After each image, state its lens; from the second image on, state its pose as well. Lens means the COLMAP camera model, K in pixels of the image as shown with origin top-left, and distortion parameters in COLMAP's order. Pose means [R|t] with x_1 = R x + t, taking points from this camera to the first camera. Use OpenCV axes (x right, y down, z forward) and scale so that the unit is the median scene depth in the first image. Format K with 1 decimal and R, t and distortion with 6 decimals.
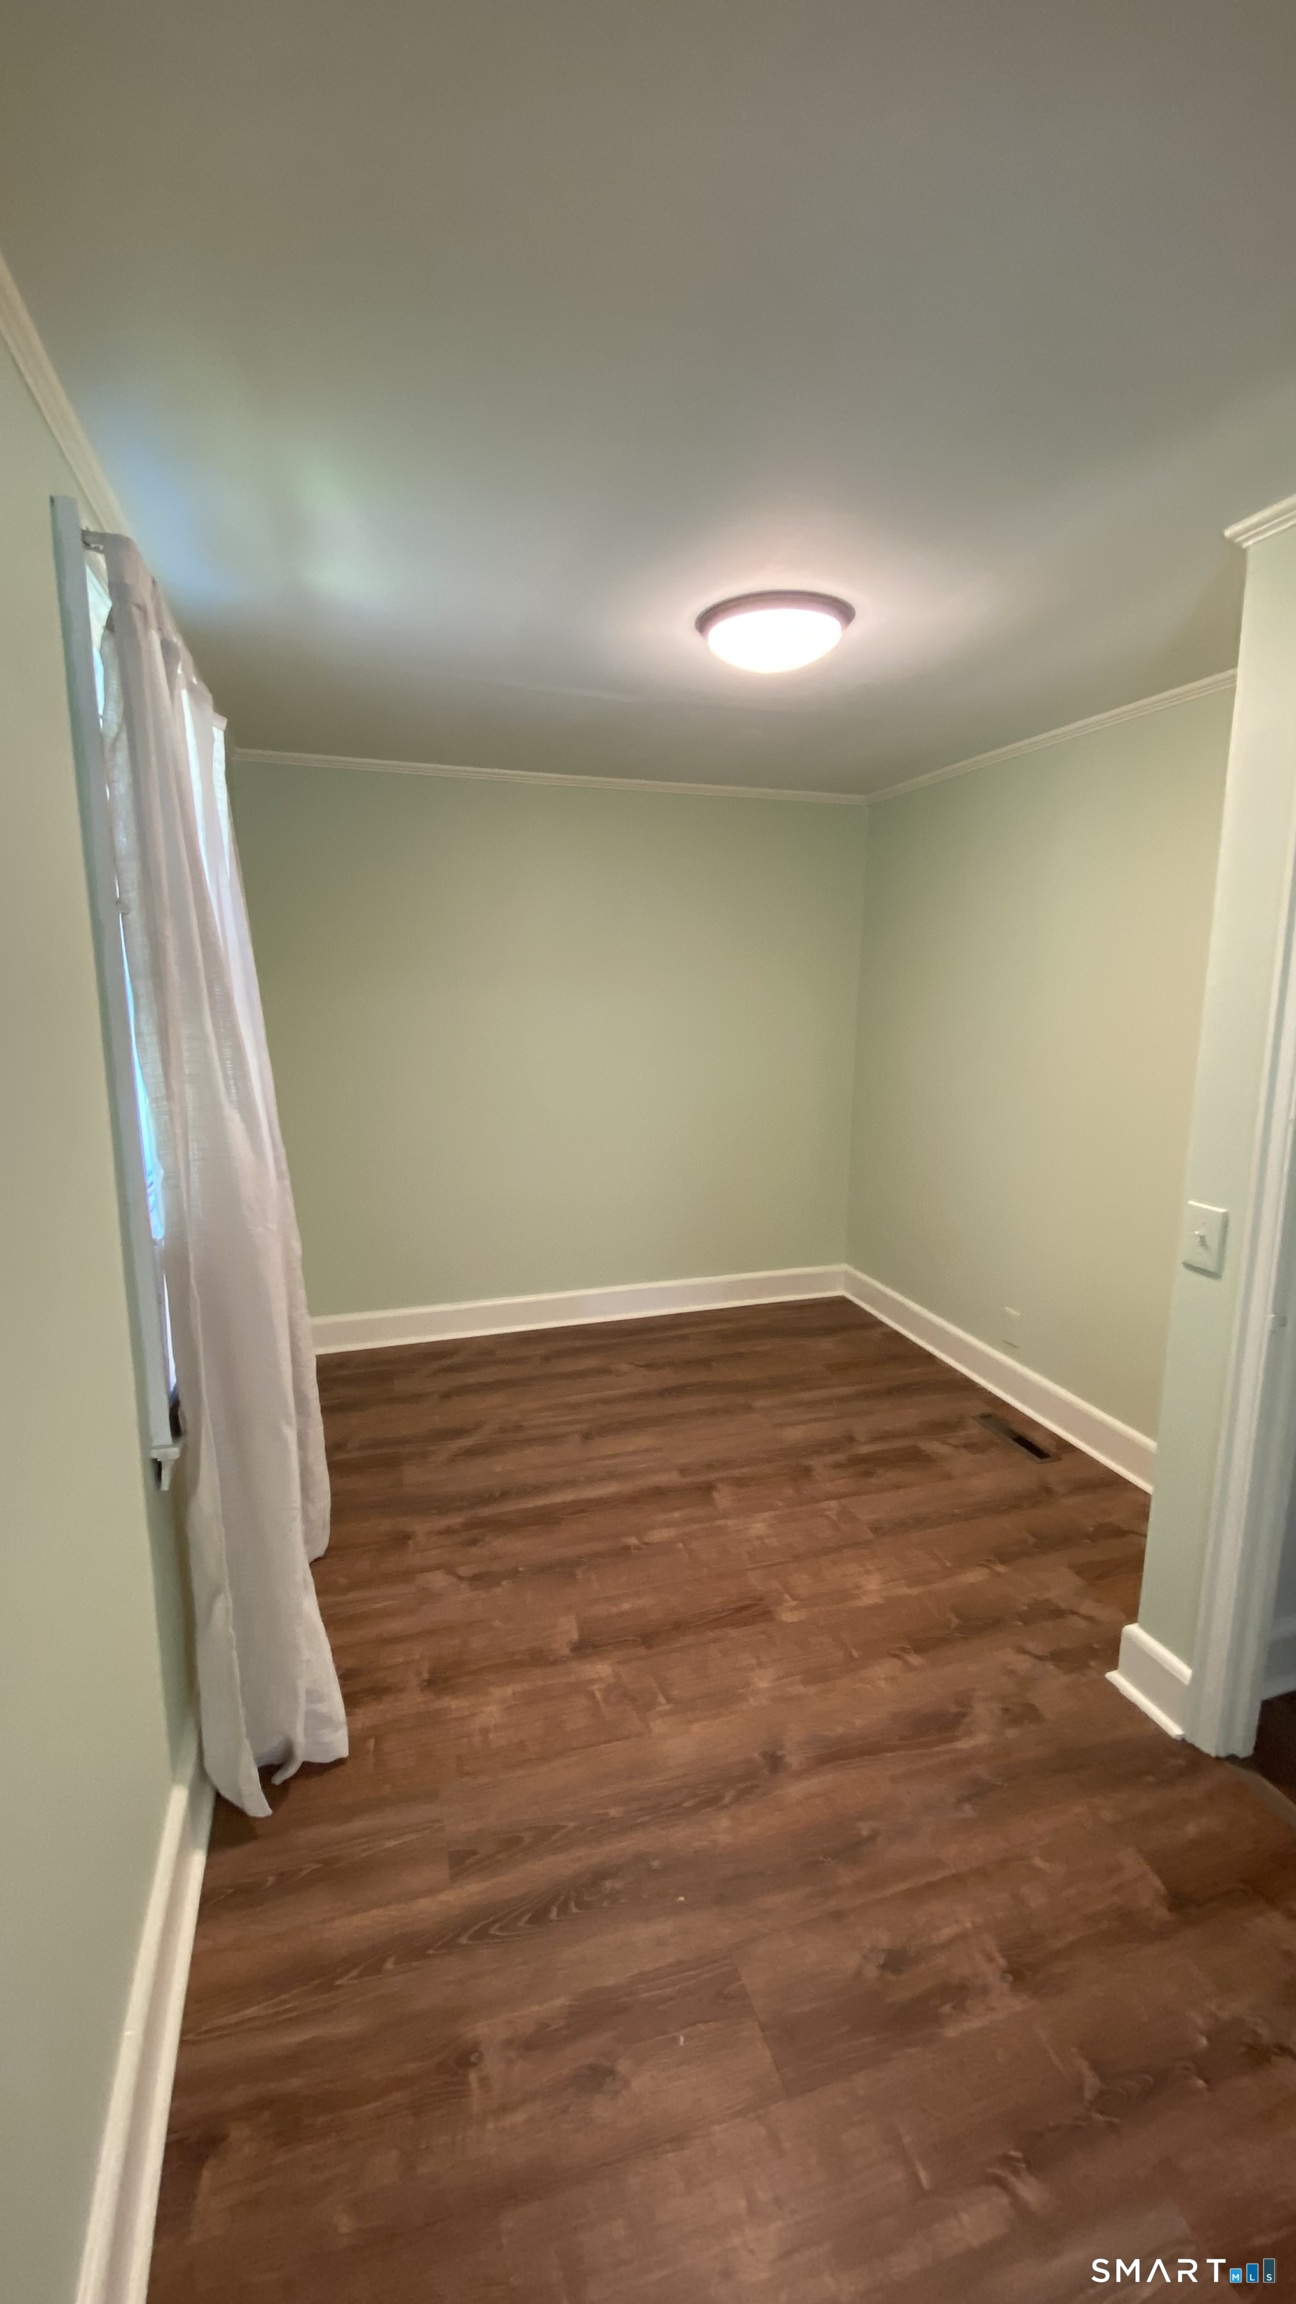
lens RADIAL K [[931.2, 0, 648.0], [0, 931.2, 1152.0], [0, 0, 1]] dist [0.035594, -0.028773]
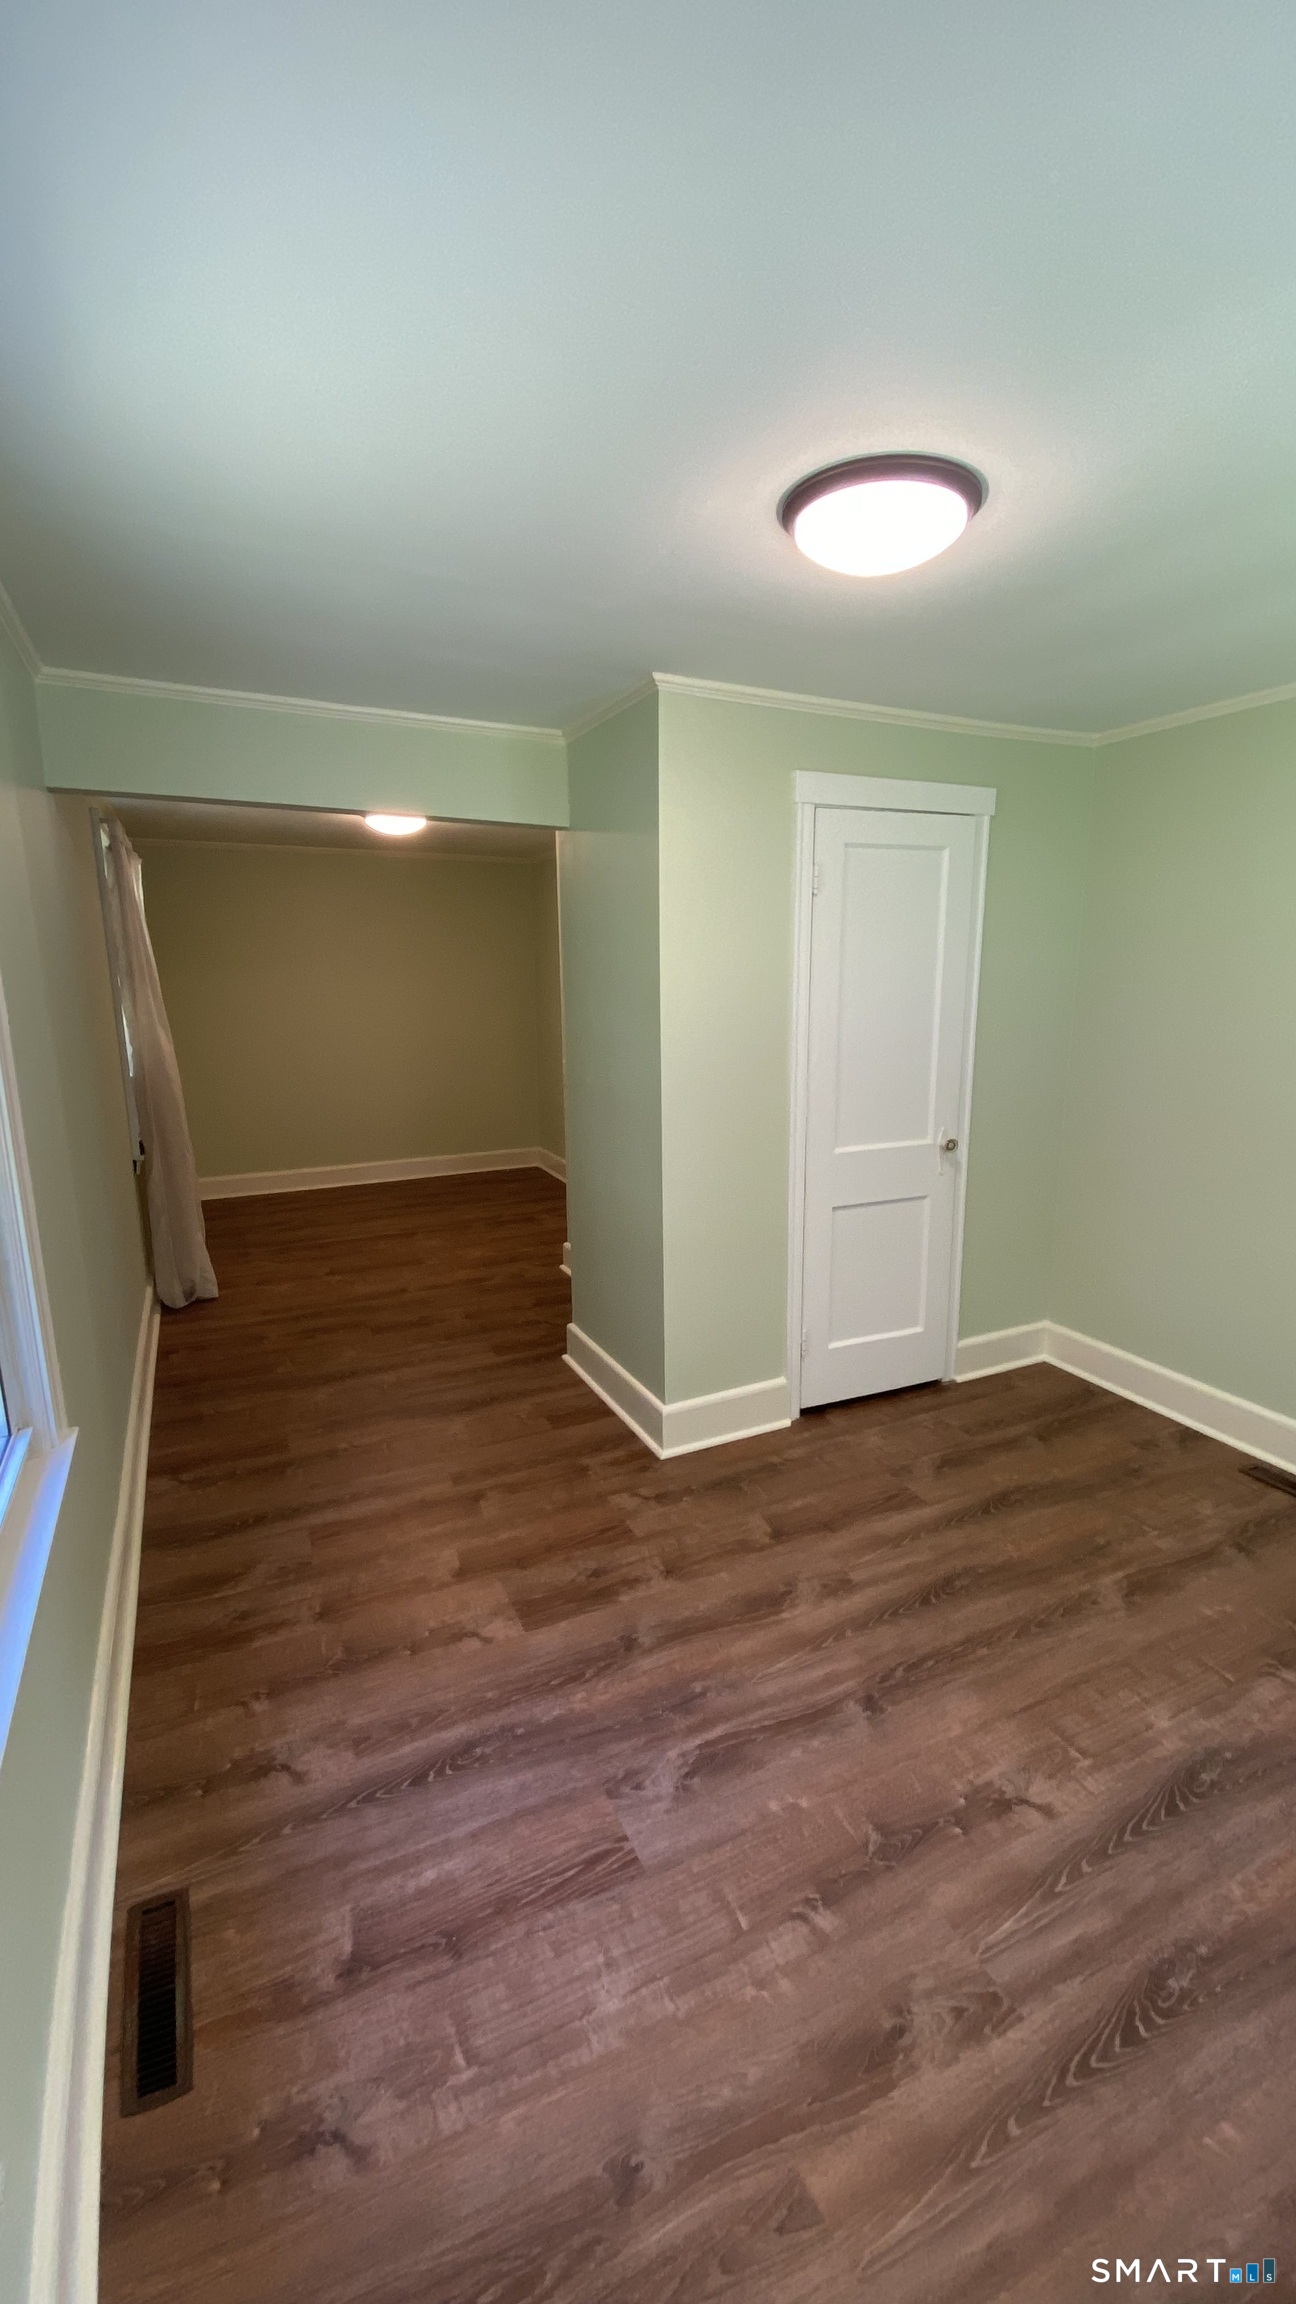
lens RADIAL K [[935.2, 0, 650.5], [0, 935.2, 1149.7], [0, 0, 1]] dist [0.046609, -0.038266]
pose [[0.990249, -0.034758, 0.134903, 0.320785], [0.032740, 0.999317, 0.017146, 0.178254], [-0.135407, -0.012562, 0.990710, -1.065020]]
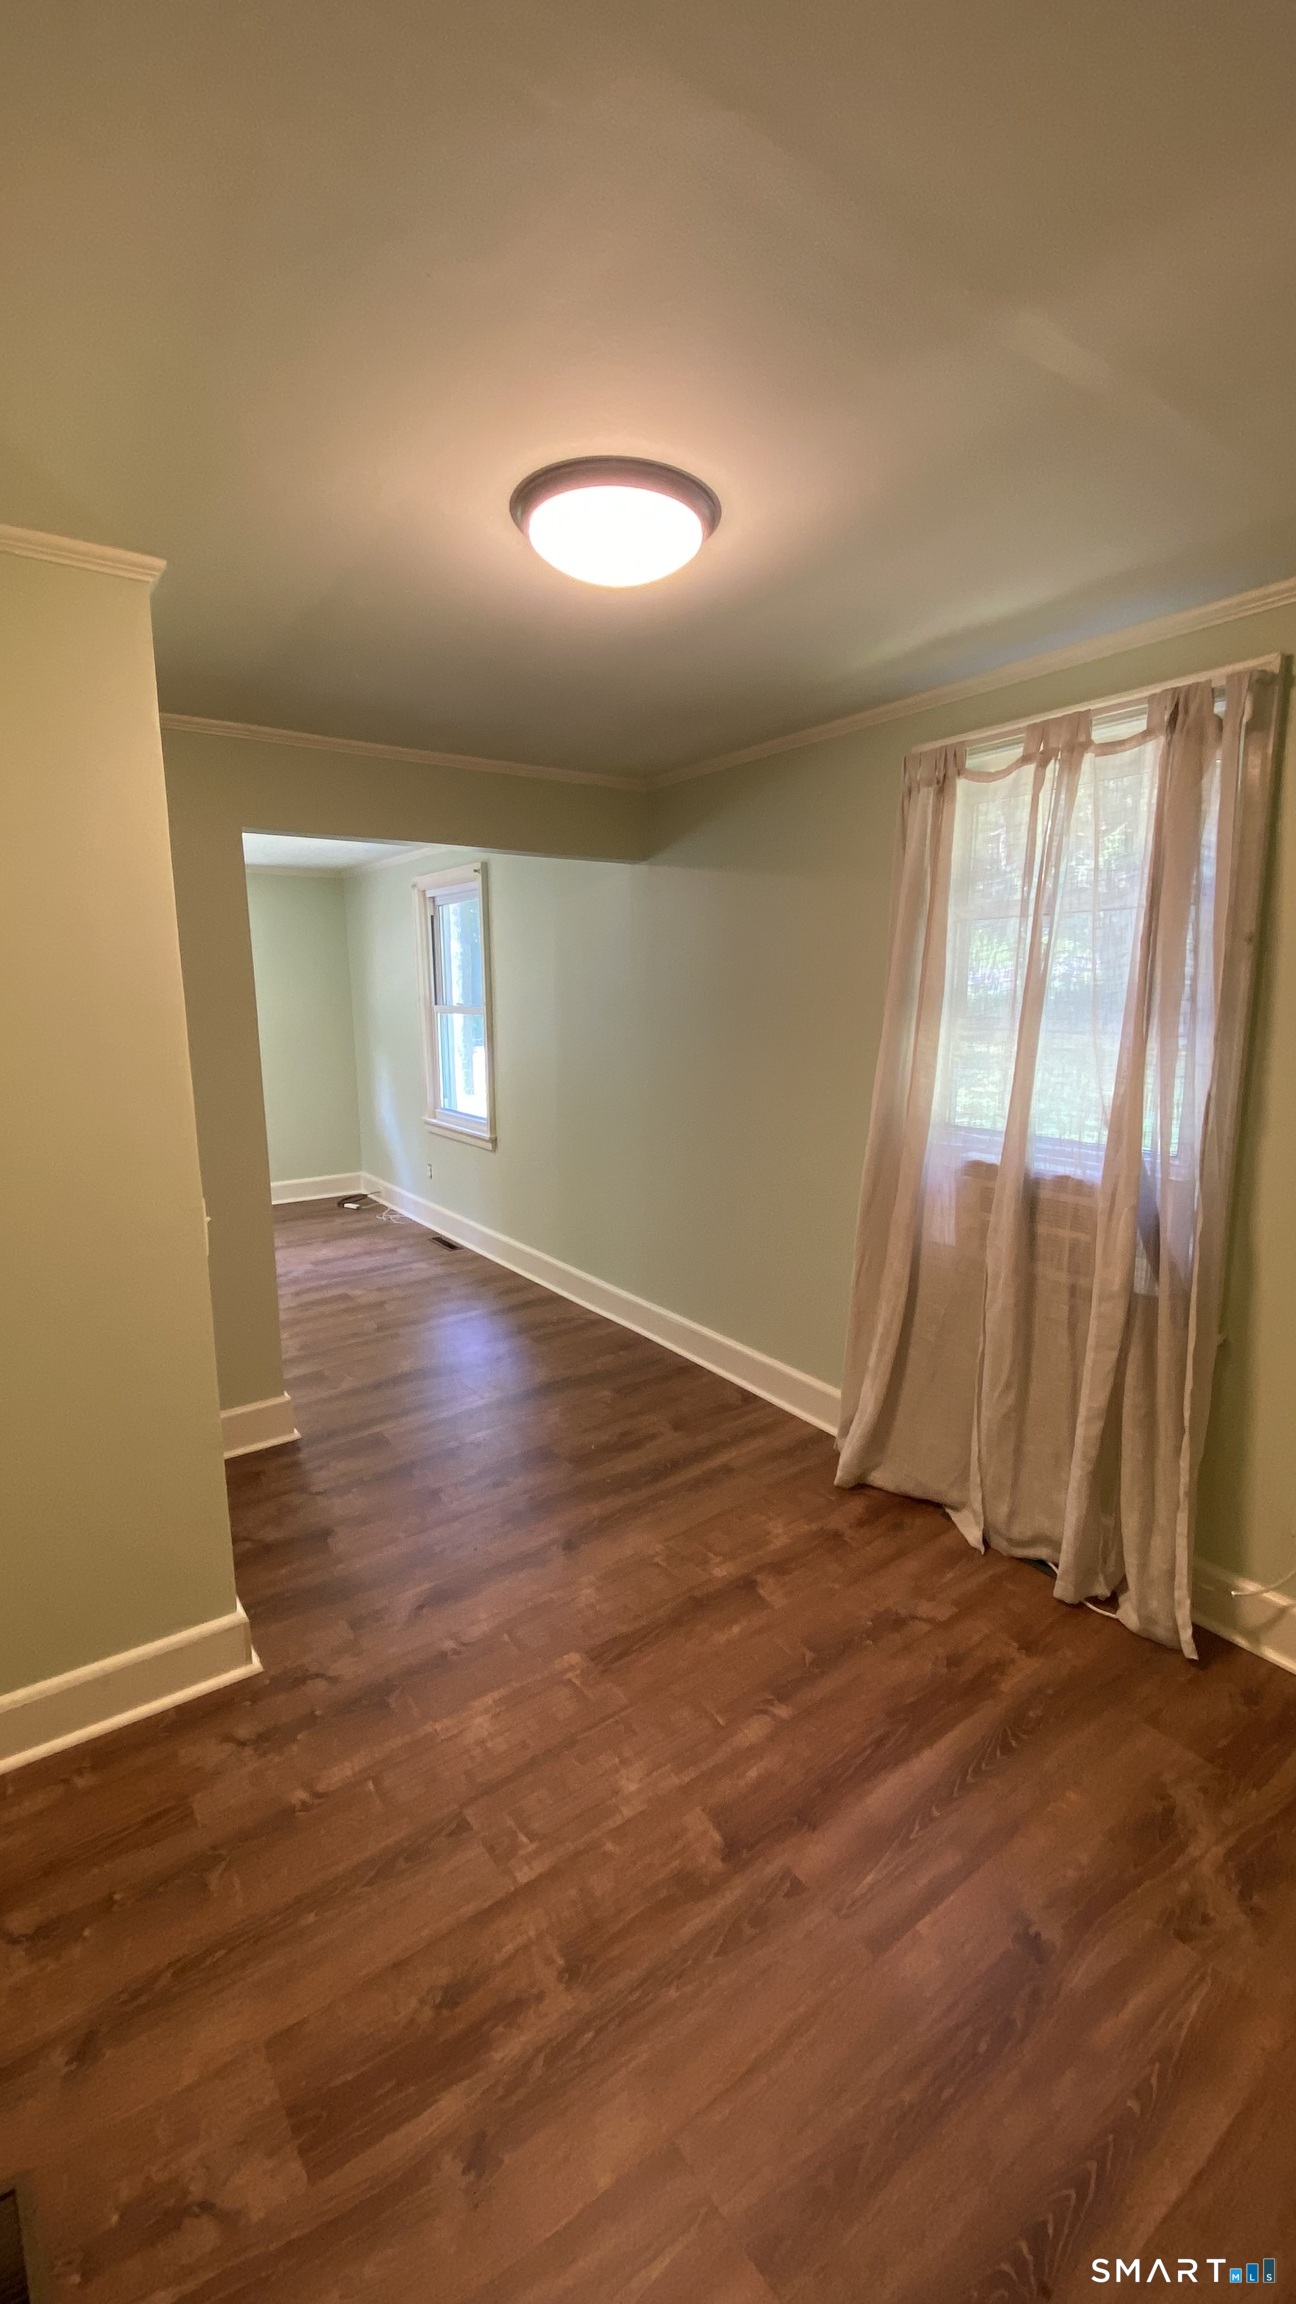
lens RADIAL K [[935.2, 0, 650.5], [0, 935.2, 1149.7], [0, 0, 1]] dist [0.046609, -0.038266]
pose [[-0.950833, 0.053793, -0.304996, 0.290696], [-0.053194, 0.941798, 0.331944, -0.267120], [0.305101, 0.331848, -0.892631, 1.463824]]
